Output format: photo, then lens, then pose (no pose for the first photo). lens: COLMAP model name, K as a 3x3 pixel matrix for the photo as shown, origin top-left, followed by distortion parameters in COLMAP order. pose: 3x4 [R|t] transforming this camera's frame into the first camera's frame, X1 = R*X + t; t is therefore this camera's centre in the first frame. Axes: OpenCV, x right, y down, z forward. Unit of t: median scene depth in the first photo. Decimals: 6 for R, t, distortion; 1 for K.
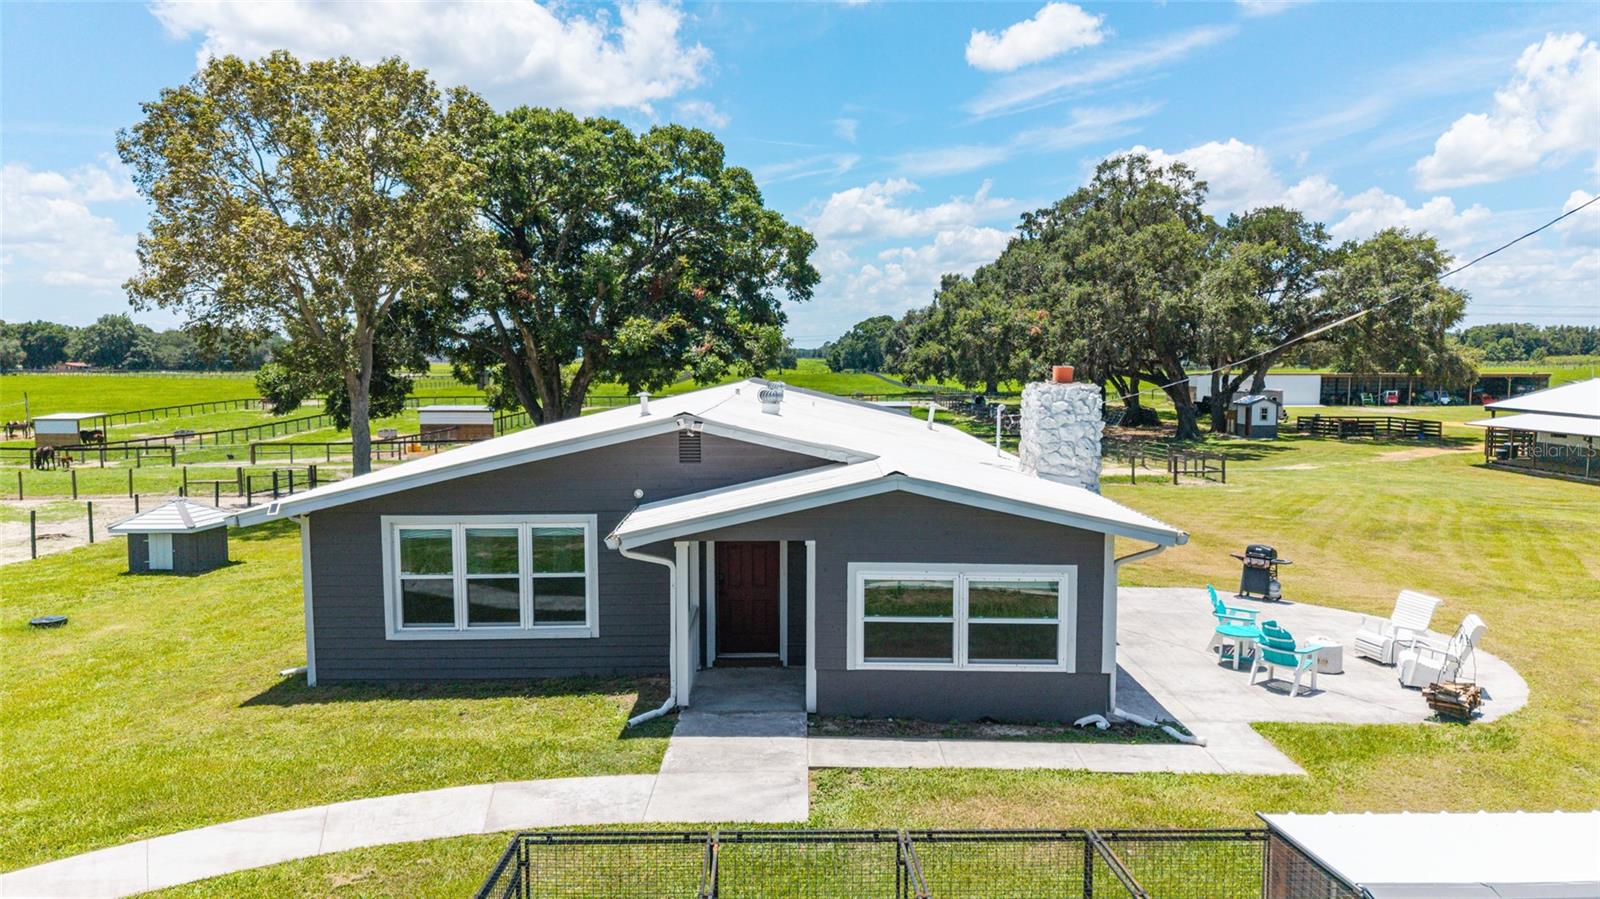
lens RADIAL K [[1066.1, 0, 792.5], [0, 1066.1, 447.3], [0, 0, 1]] dist [0.029834, -0.024256]
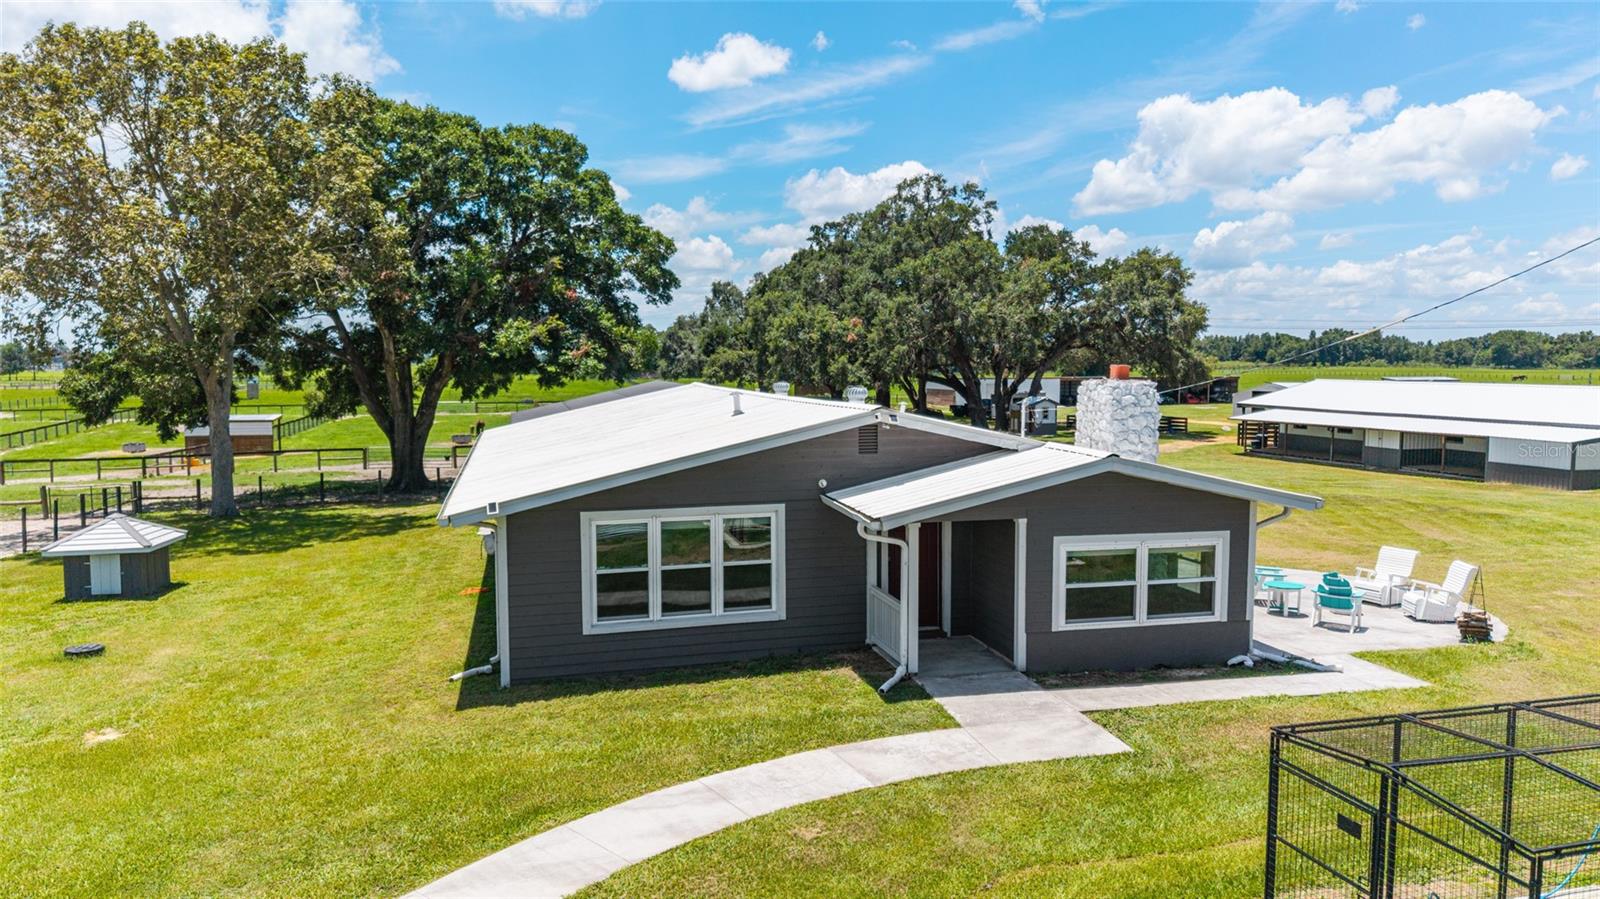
lens RADIAL K [[1066.1, 0, 785.8], [0, 1066.1, 447.2], [0, 0, 1]] dist [0.029834, -0.024256]
pose [[0.968228, -0.020299, 0.249244, -0.241996], [0.021822, 0.999756, -0.003348, 0.005477], [-0.249115, 0.008681, 0.968435, -0.014554]]
